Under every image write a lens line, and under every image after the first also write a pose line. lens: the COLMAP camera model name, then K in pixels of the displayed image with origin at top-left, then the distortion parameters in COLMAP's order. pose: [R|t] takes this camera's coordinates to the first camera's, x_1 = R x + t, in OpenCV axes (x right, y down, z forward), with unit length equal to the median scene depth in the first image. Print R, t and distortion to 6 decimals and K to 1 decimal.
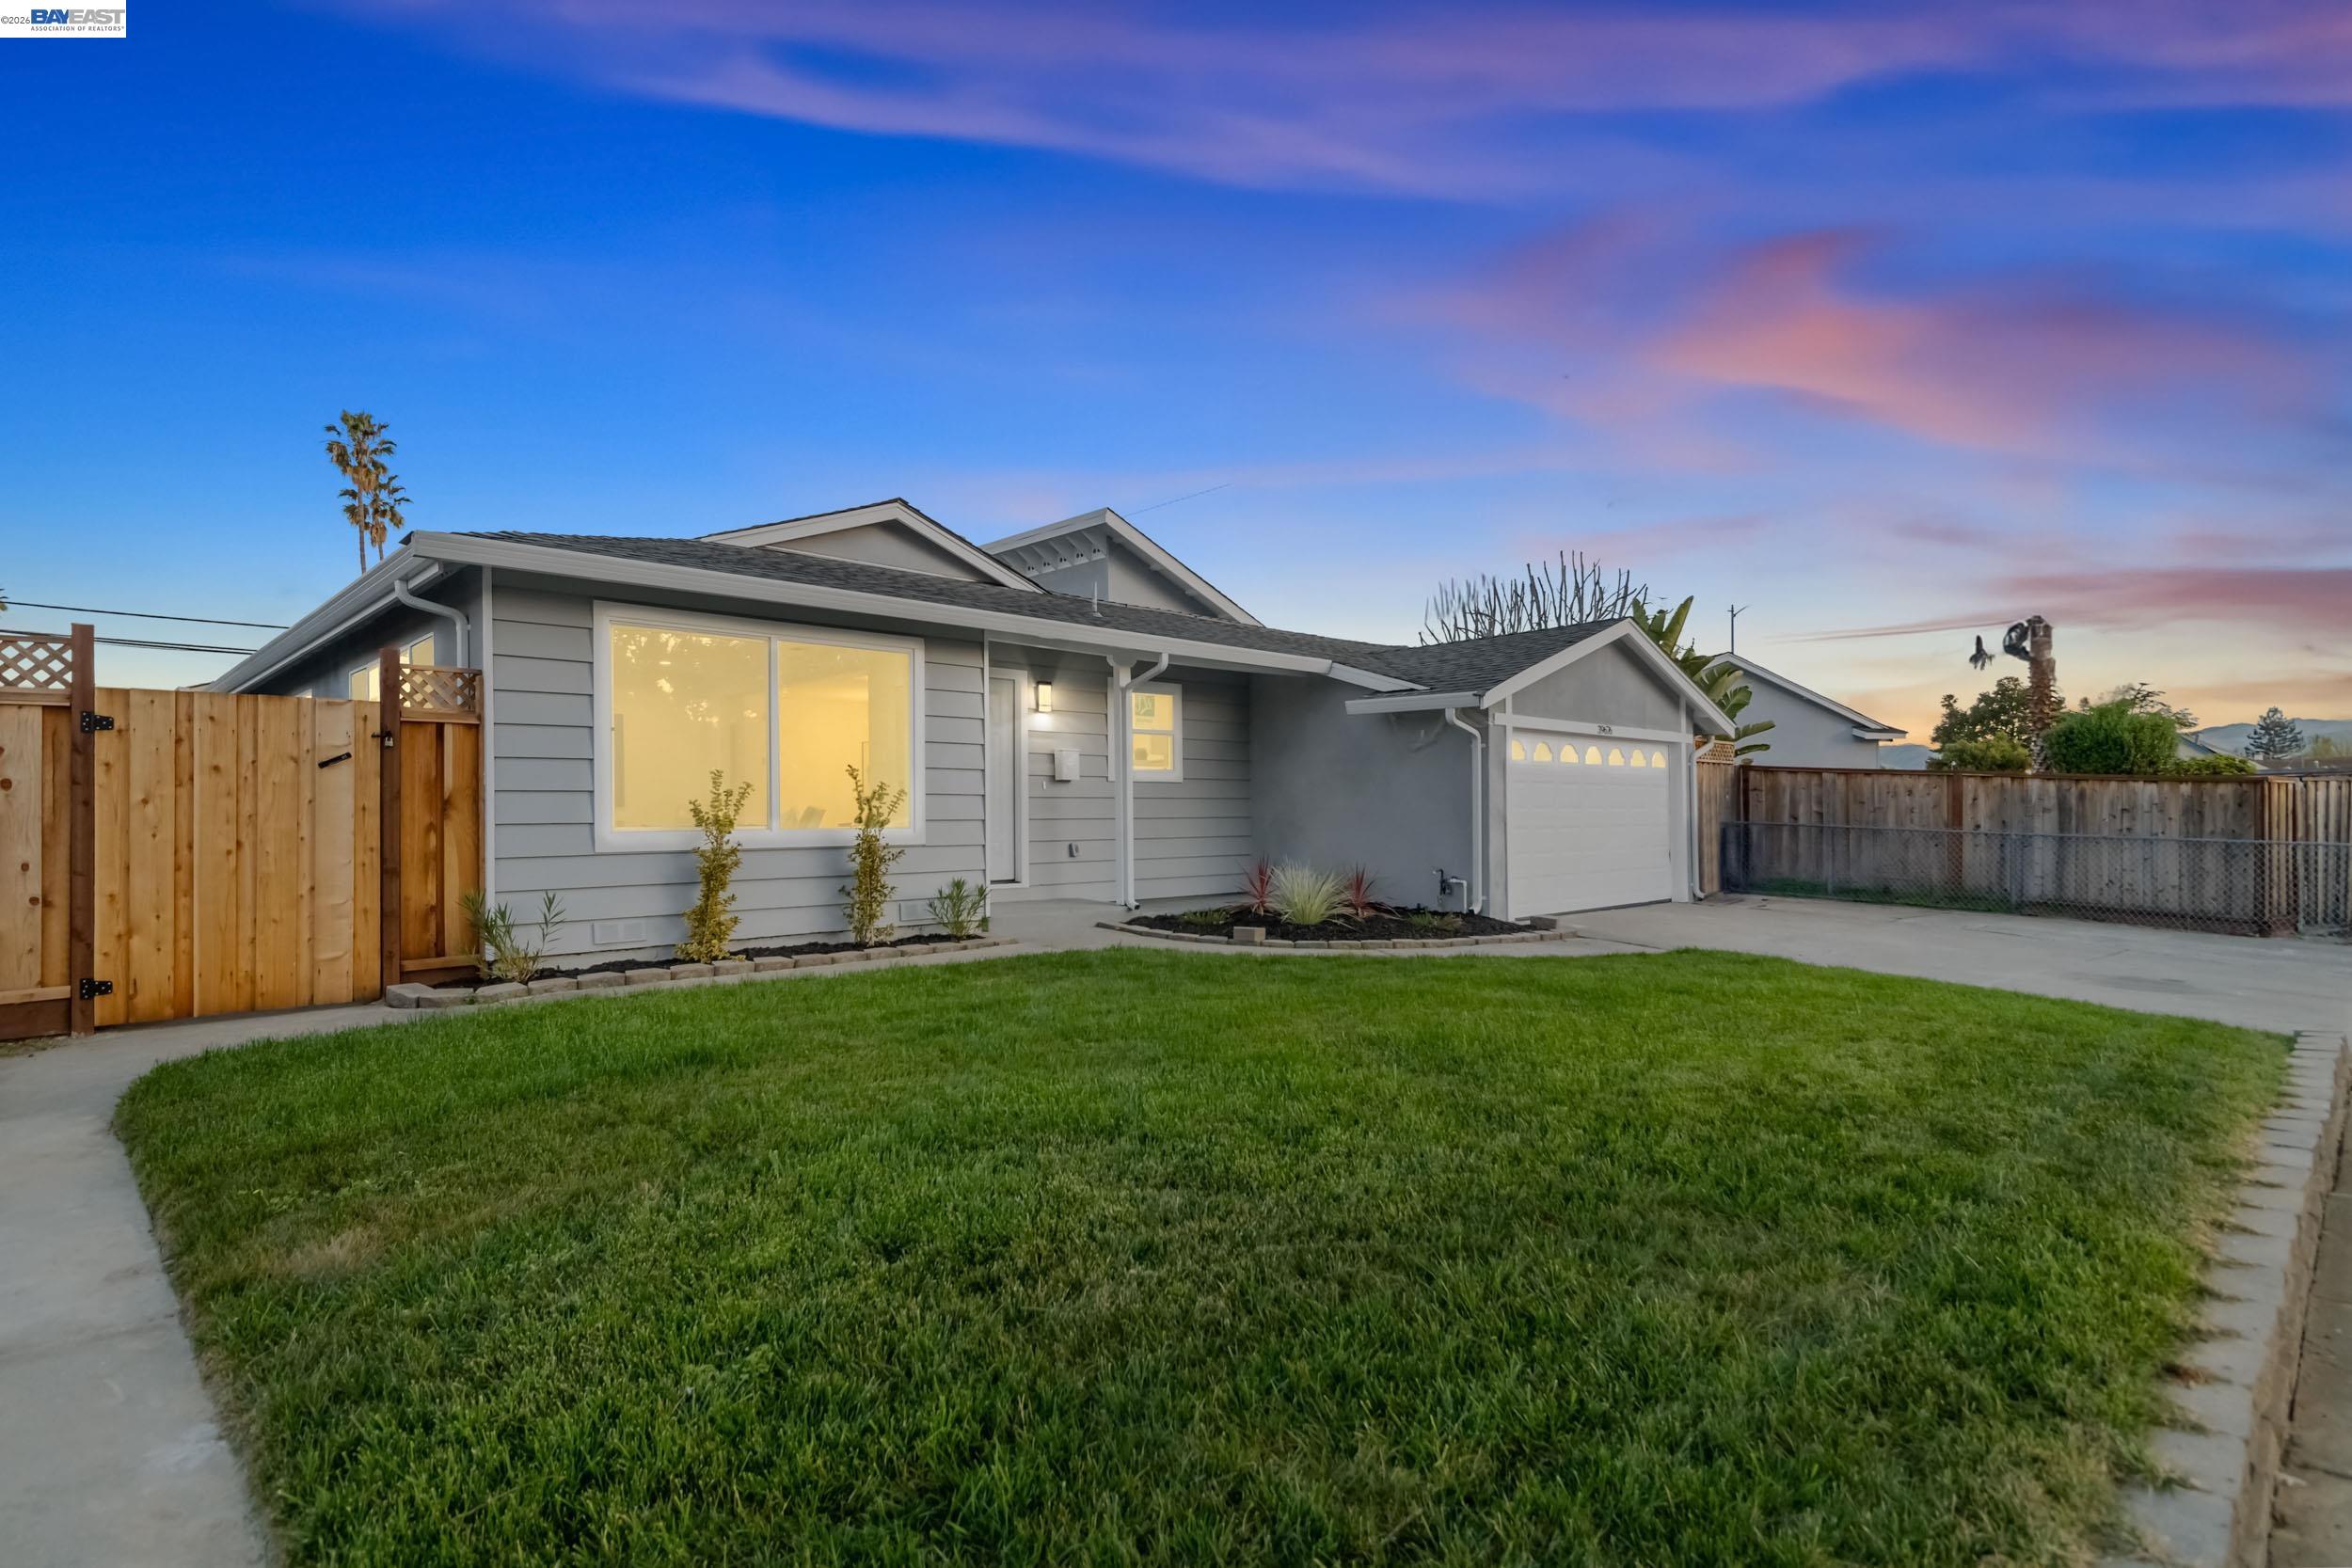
lens RADIAL K [[1154.6, 0, 1173.4], [0, 1154.6, 786.3], [0, 0, 1]] dist [-0.003178, 0.000849]
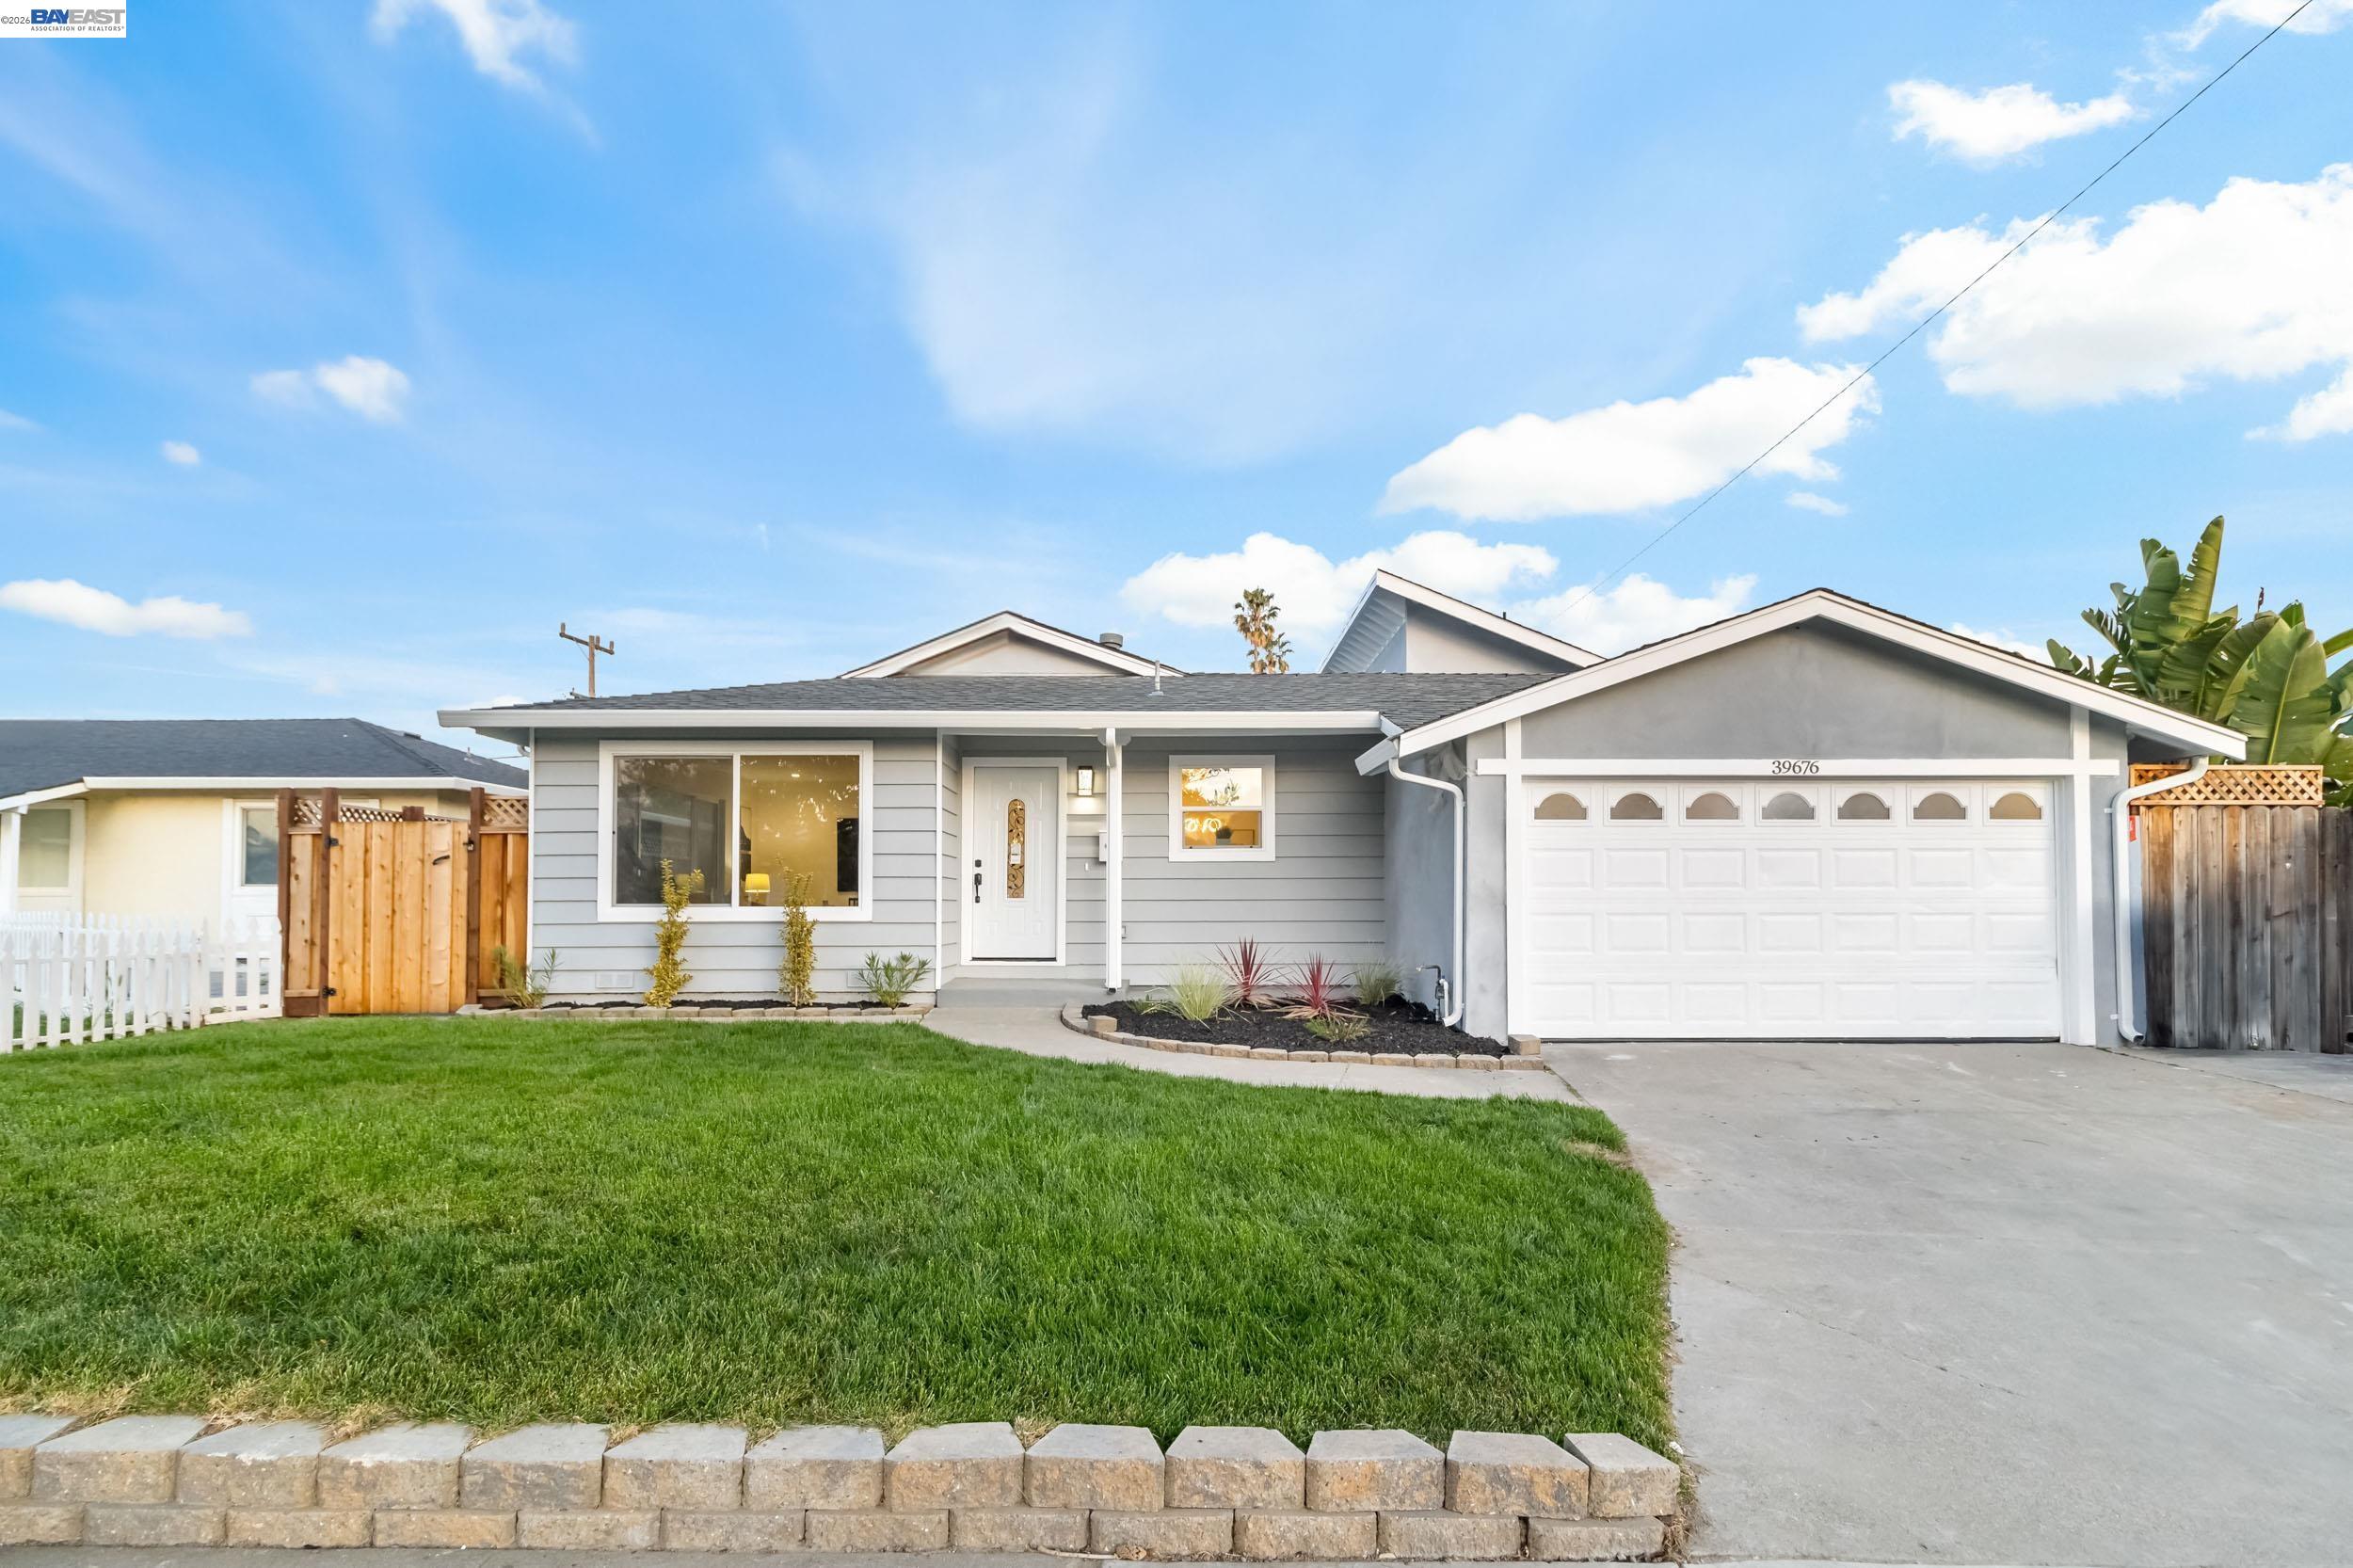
lens RADIAL K [[1086.8, 0, 1191.7], [0, 1086.8, 865.2], [0, 0, 1]] dist [0.003249, 0.001633]
pose [[0.733099, -0.018447, -0.679872, 0.993582], [0.015352, 0.999826, -0.010575, 0.015381], [0.679949, -0.002685, 0.733255, 0.568258]]
